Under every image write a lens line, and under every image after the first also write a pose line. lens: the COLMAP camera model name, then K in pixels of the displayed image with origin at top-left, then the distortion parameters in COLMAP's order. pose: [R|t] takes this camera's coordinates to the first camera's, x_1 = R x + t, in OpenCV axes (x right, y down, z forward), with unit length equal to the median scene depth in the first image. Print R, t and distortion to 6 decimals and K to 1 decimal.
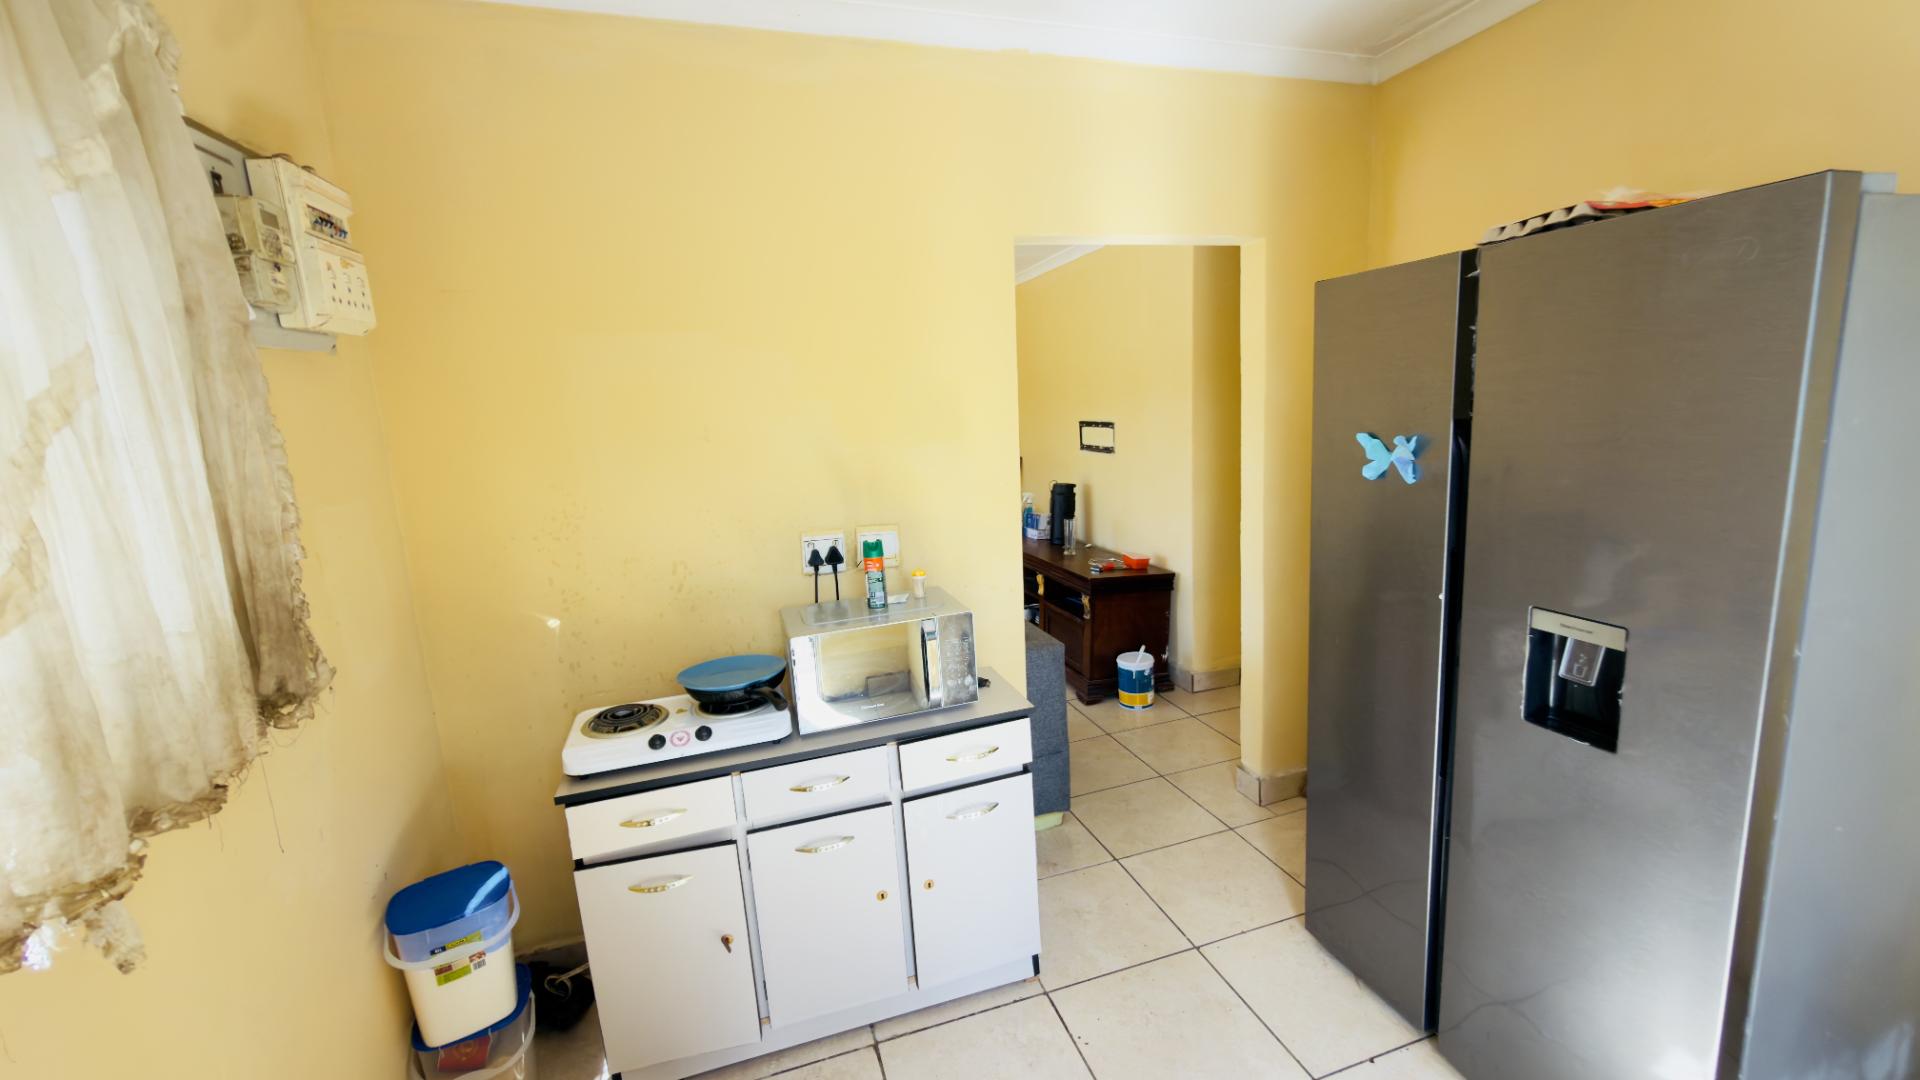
lens RADIAL K [[777.0, 0, 963.3], [0, 777.0, 551.9], [0, 0, 1]] dist [-0.002103, -0.000089]
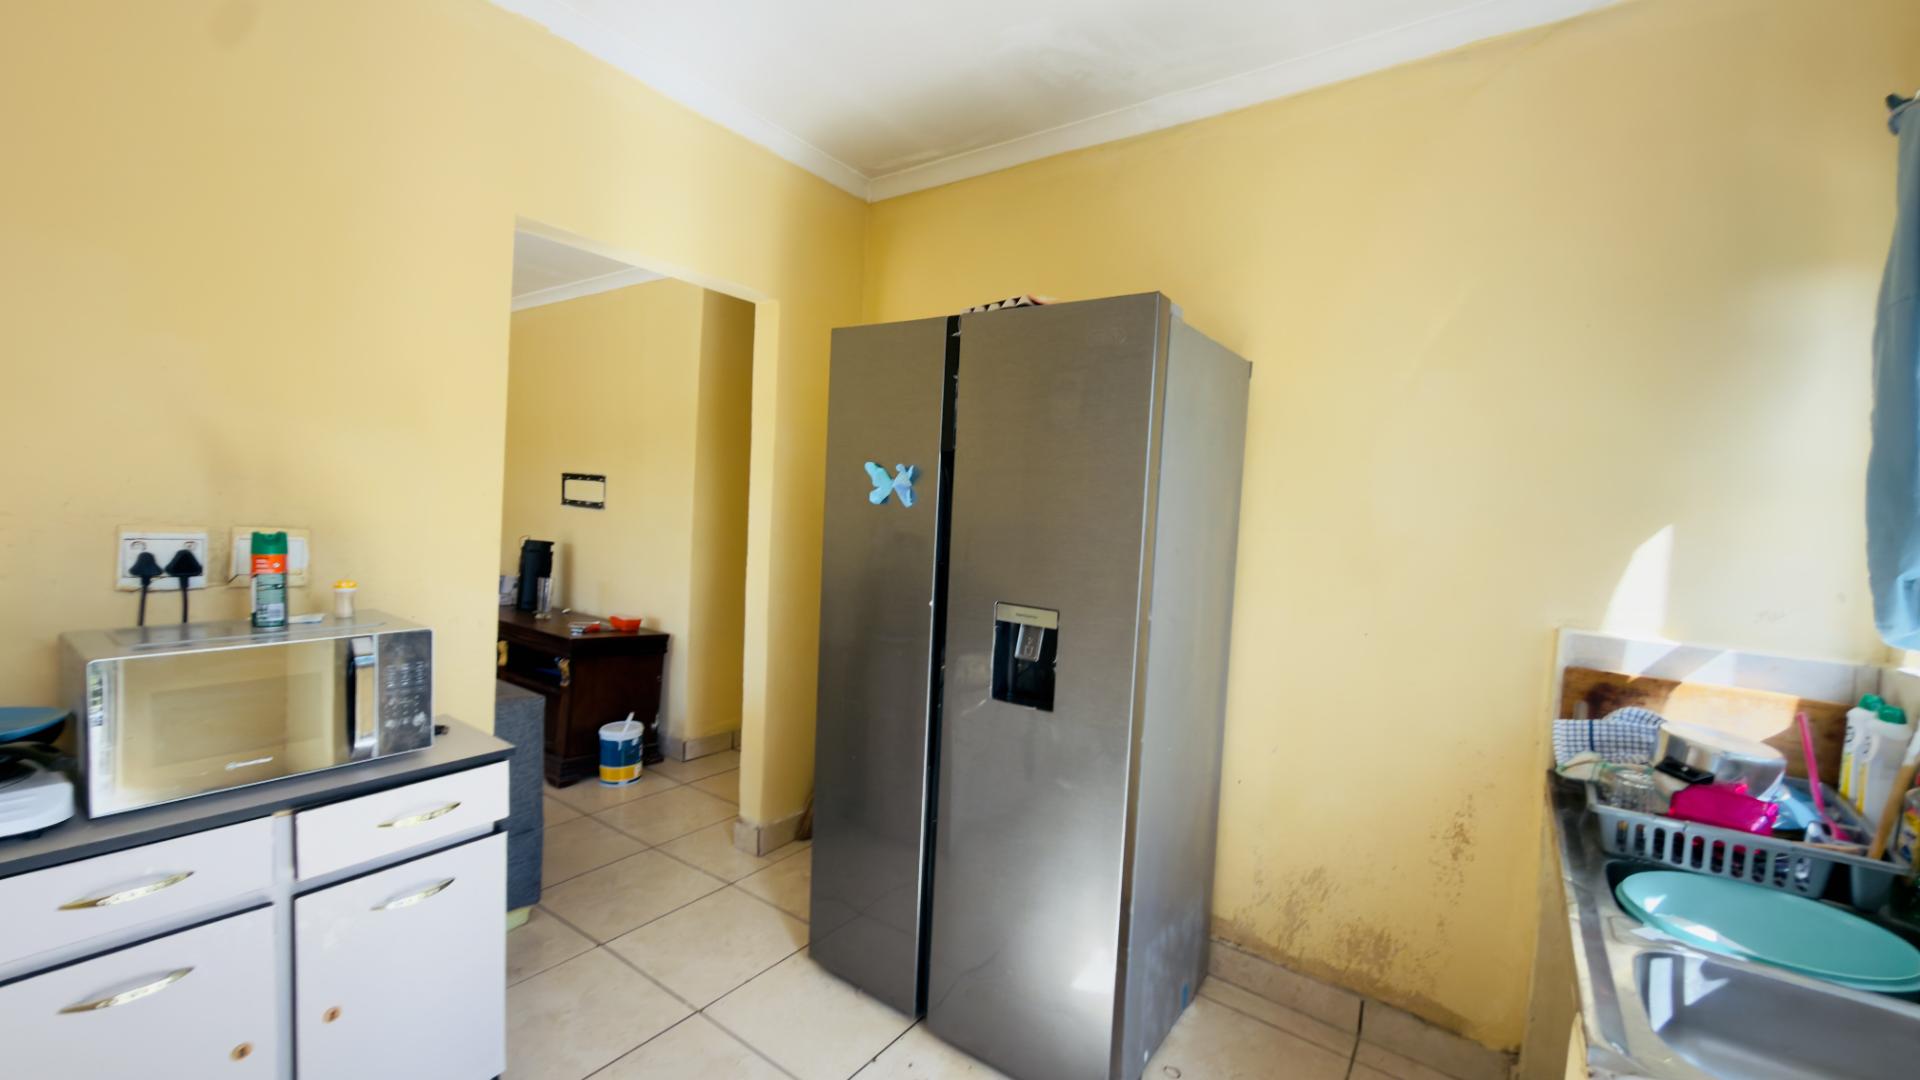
lens RADIAL K [[765.1, 0, 975.9], [0, 765.1, 558.3], [0, 0, 1]] dist [-0.003849, -0.000471]
pose [[0.782932, 0.064331, 0.618772, -0.038496], [0.015903, 0.992244, -0.123281, 0.102905], [-0.621903, 0.106362, 0.775837, 0.042842]]
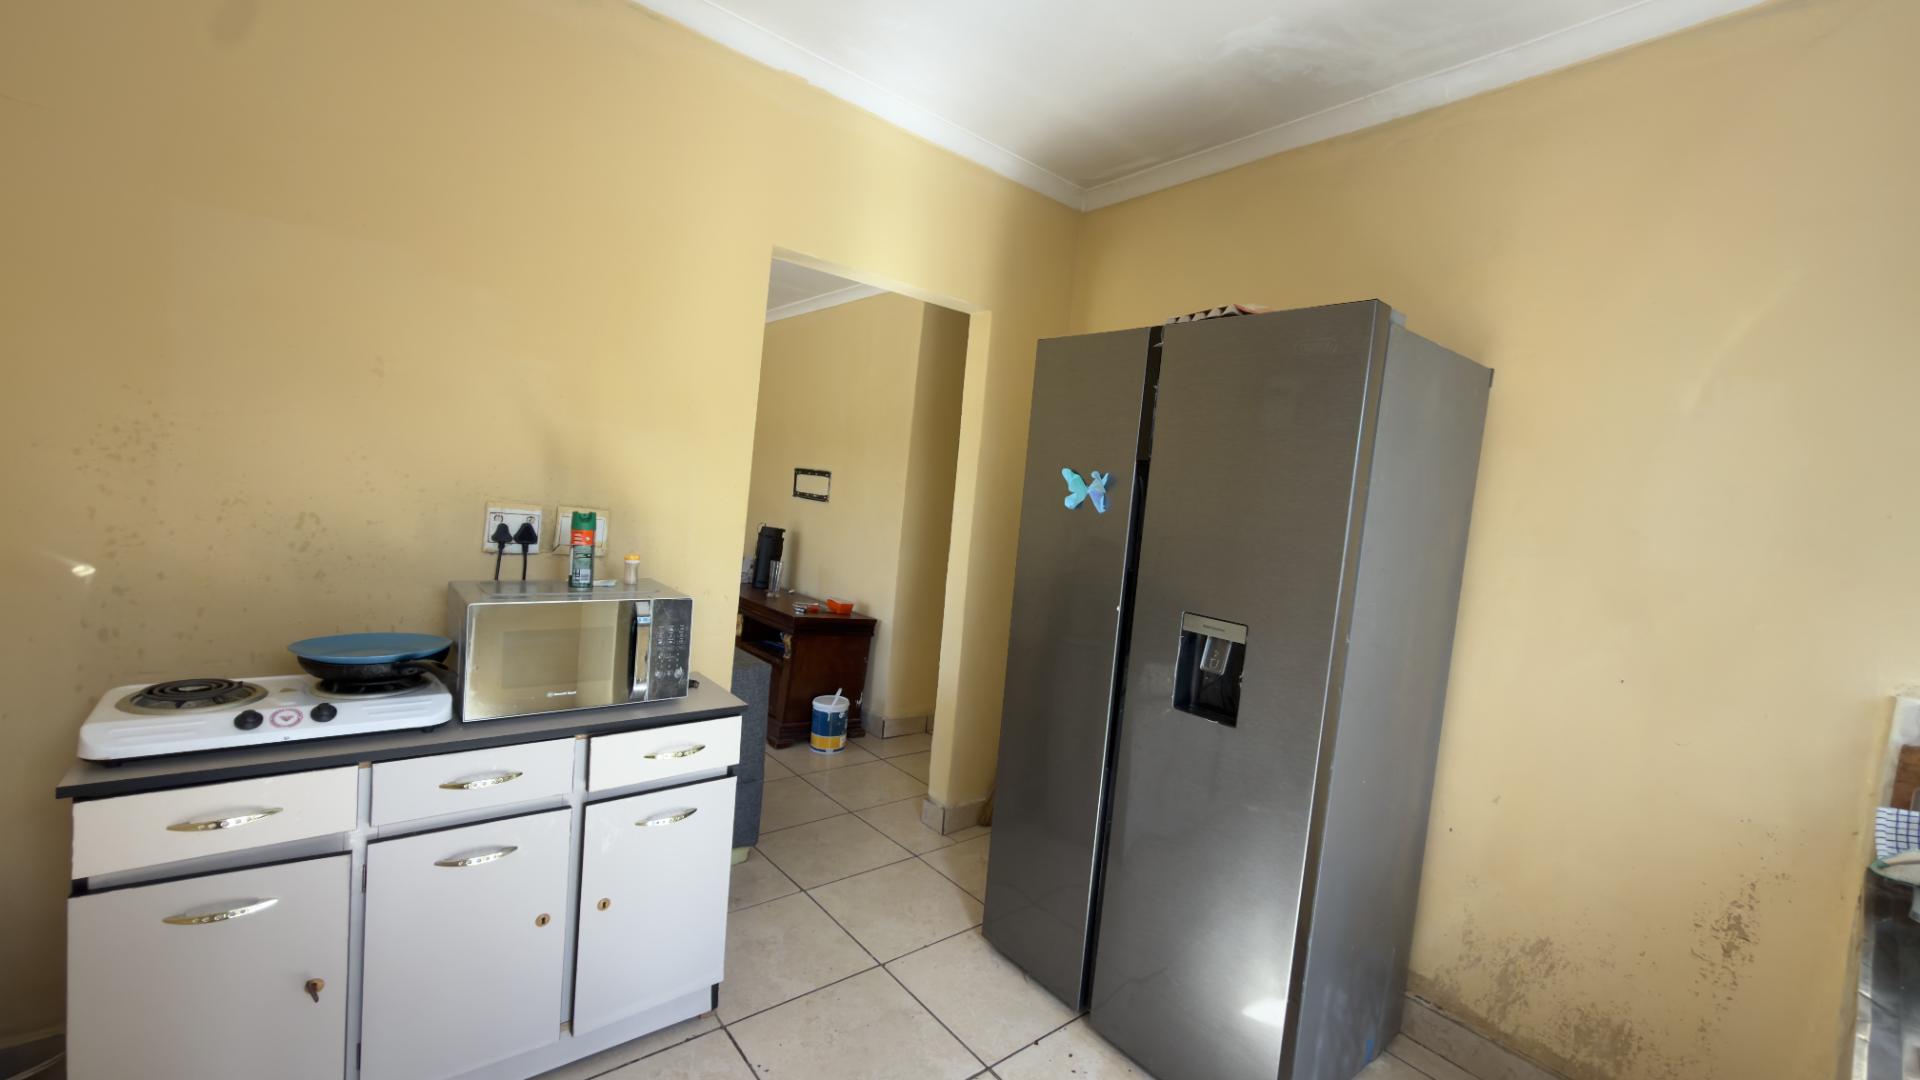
lens RADIAL K [[774.5, 0, 969.2], [0, 774.5, 557.5], [0, 0, 1]] dist [-0.003043, -0.000040]
pose [[0.913098, 0.116039, 0.390881, -0.052054], [-0.074840, 0.990059, -0.119089, 0.107057], [-0.400814, 0.079486, 0.912705, 0.000021]]
